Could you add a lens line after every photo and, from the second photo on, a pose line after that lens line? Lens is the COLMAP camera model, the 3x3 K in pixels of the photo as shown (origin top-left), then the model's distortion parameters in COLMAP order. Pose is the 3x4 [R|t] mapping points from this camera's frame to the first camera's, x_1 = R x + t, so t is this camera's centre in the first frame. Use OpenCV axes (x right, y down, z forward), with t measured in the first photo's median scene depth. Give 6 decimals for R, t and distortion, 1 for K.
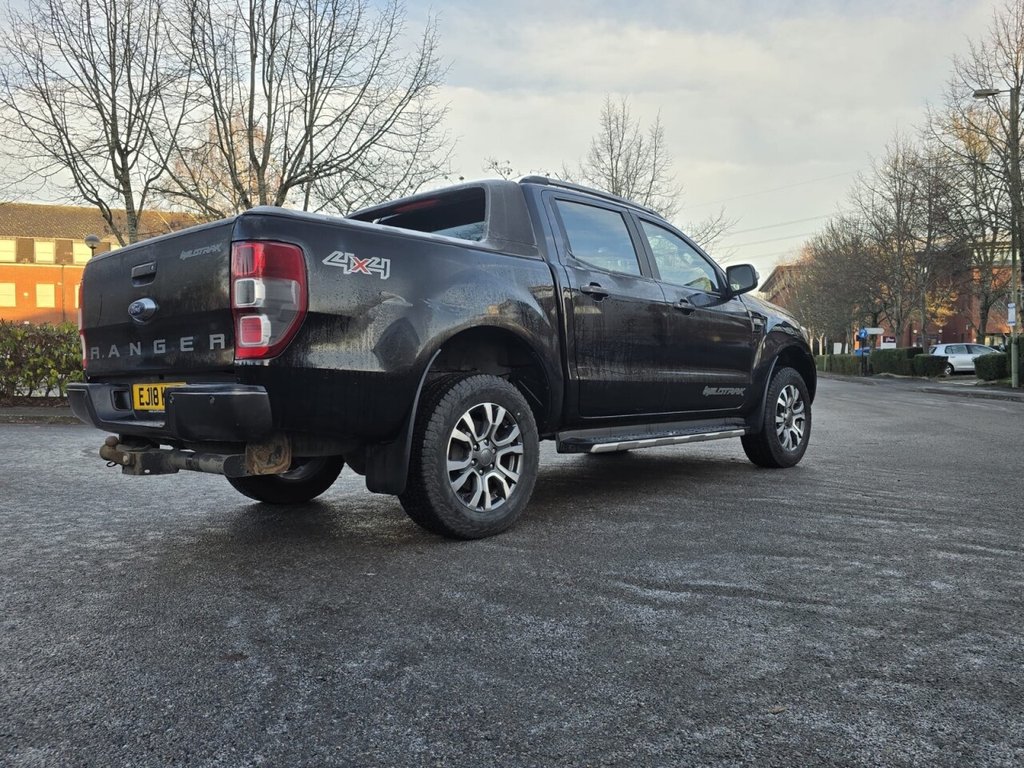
lens RADIAL K [[800.4, 0, 505.9], [0, 800.4, 411.1], [0, 0, 1]] dist [0.058047, -0.052892]
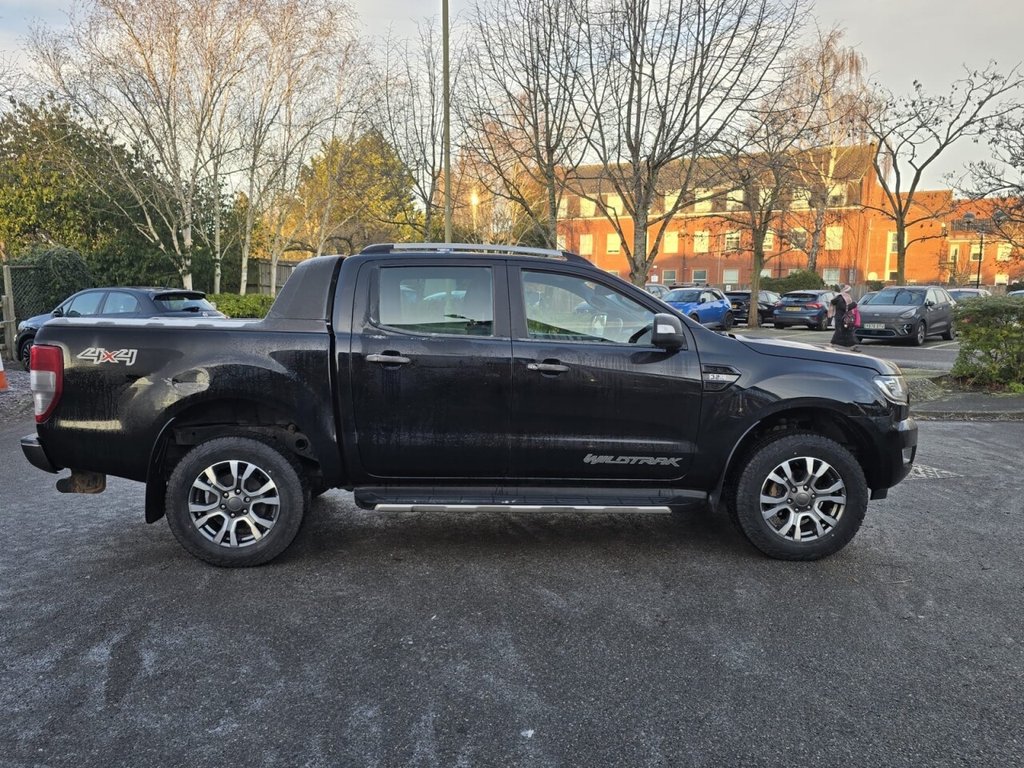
lens RADIAL K [[800.4, 0, 483.4], [0, 800.4, 410.2], [0, 0, 1]] dist [0.058047, -0.052892]
pose [[0.709838, 0.105206, -0.696464, 1.047382], [-0.049182, 0.993772, 0.099991, -0.218042], [0.702646, -0.036724, 0.710591, 0.386713]]
